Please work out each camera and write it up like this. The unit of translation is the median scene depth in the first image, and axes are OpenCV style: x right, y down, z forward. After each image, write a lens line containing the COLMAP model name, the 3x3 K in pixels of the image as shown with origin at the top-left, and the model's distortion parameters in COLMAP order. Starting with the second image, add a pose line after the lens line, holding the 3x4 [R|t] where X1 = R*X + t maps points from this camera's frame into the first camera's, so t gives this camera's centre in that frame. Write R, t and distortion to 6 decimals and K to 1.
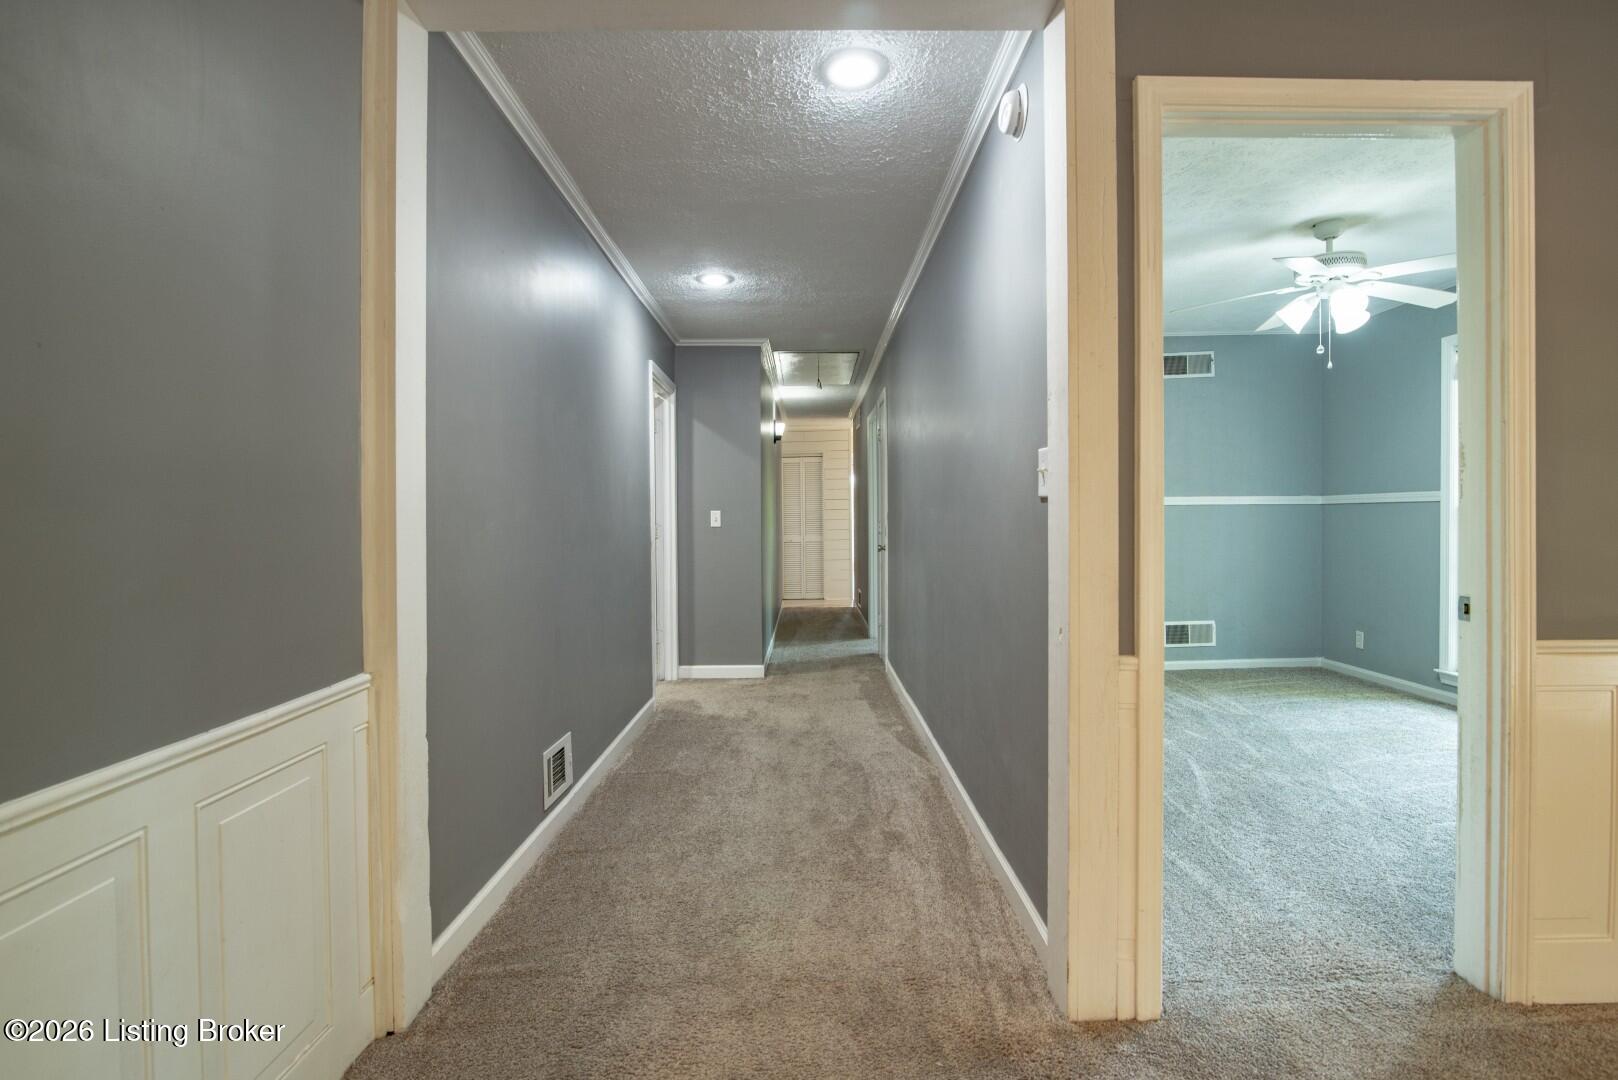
lens RADIAL K [[786.0, 0, 780.8], [0, 786.0, 532.7], [0, 0, 1]] dist [-0.018556, 0.000494]
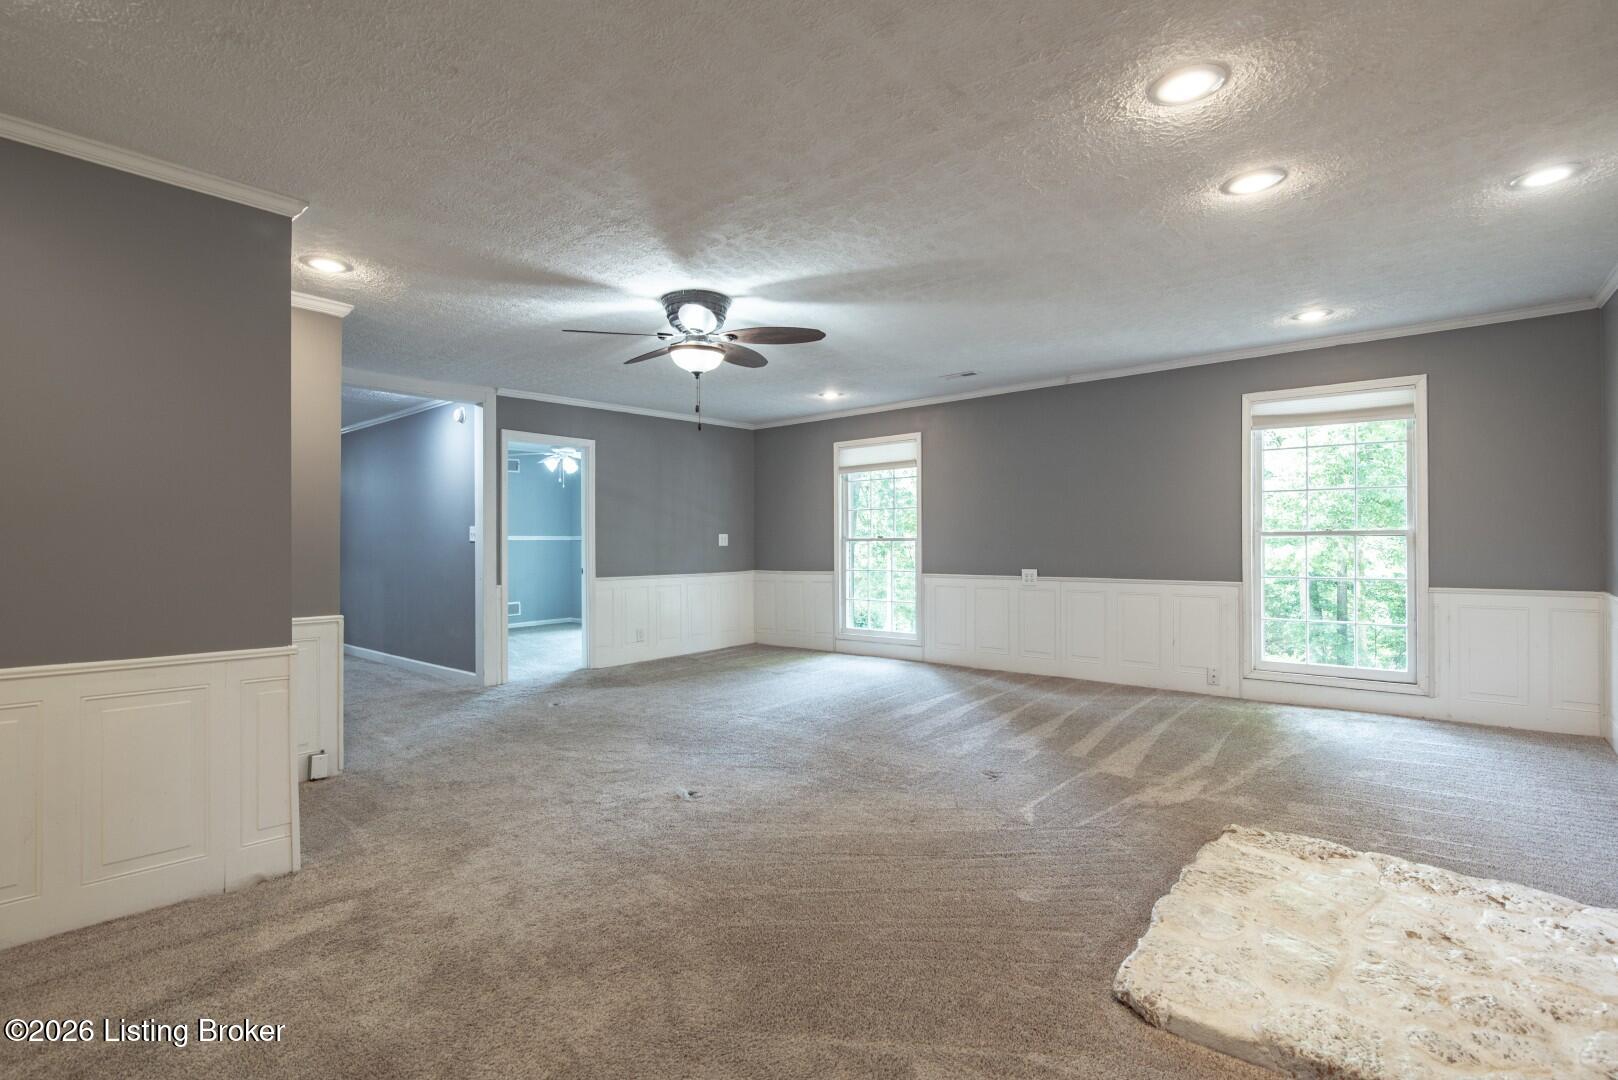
lens RADIAL K [[744.2, 0, 805.4], [0, 744.2, 542.6], [0, 0, 1]] dist [-0.019202, 0.000350]
pose [[0.652817, 0.003232, 0.757509, -1.016404], [0.008164, 0.999903, -0.011302, 0.007820], [-0.757472, 0.013562, 0.652727, -1.915999]]
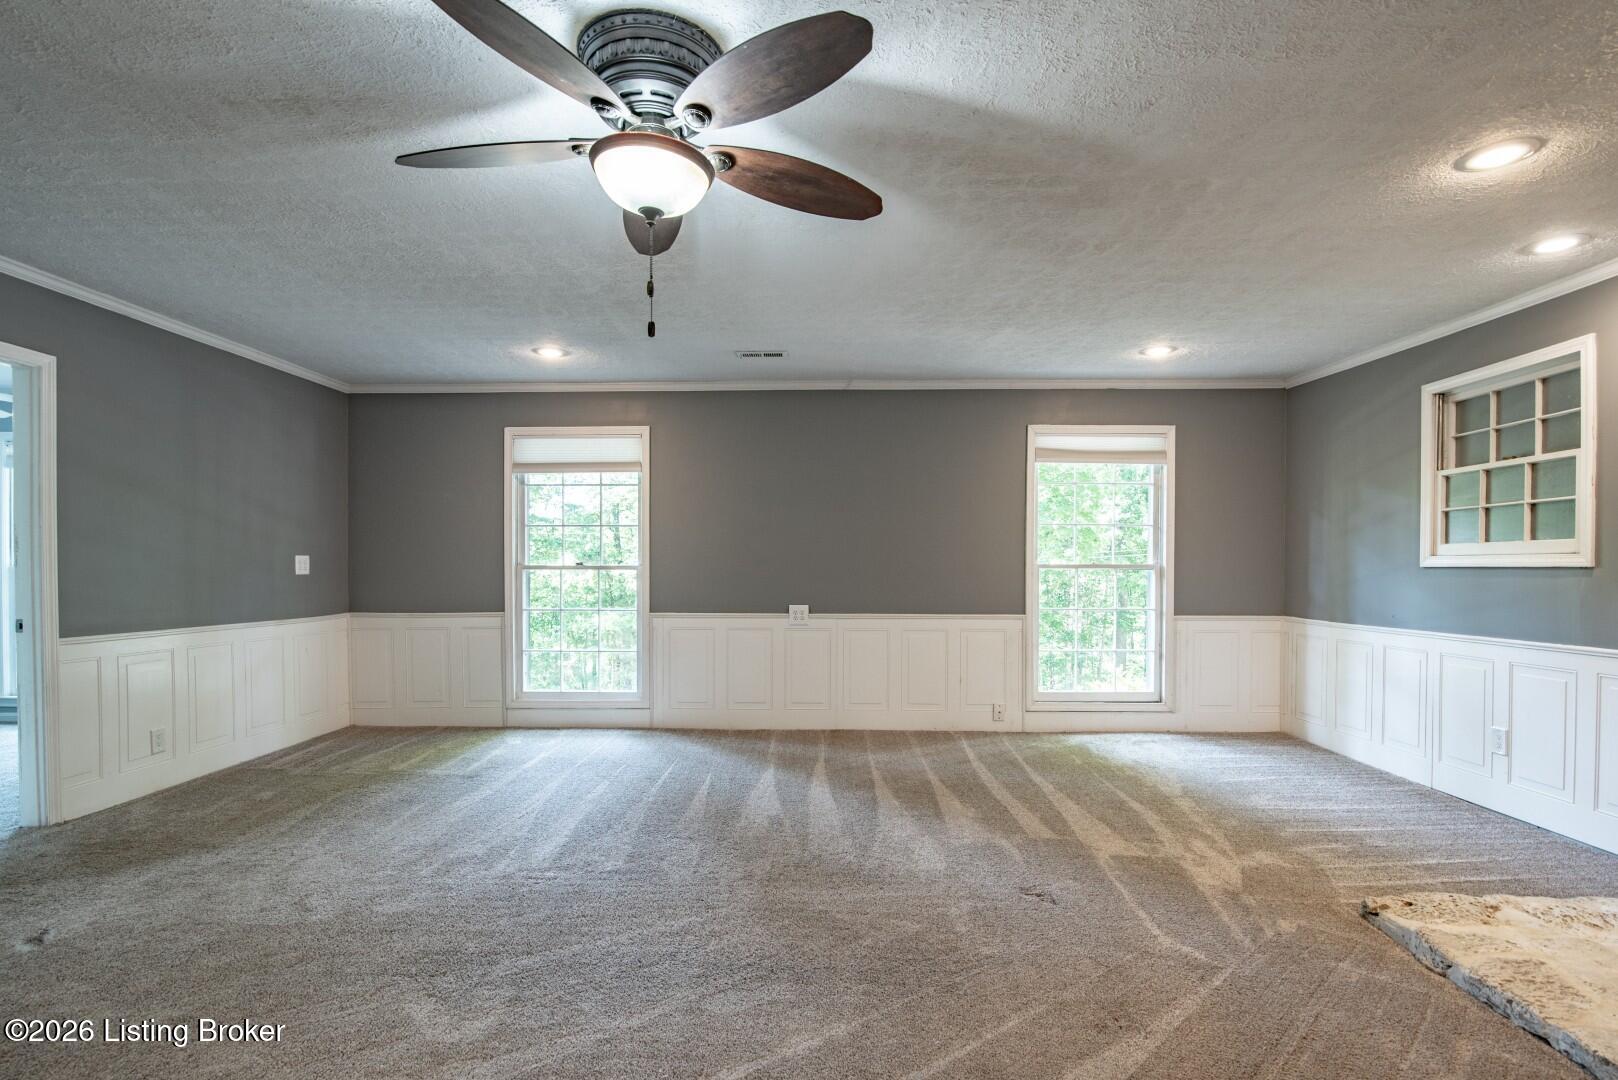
lens RADIAL K [[749.0, 0, 810.4], [0, 749.0, 584.3], [0, 0, 1]] dist [-0.018034, 0.000161]
pose [[0.025267, -0.009810, 0.999633, -0.694649], [0.006227, 0.999934, 0.009655, -0.004464], [-0.999661, 0.005981, 0.025327, -0.790164]]
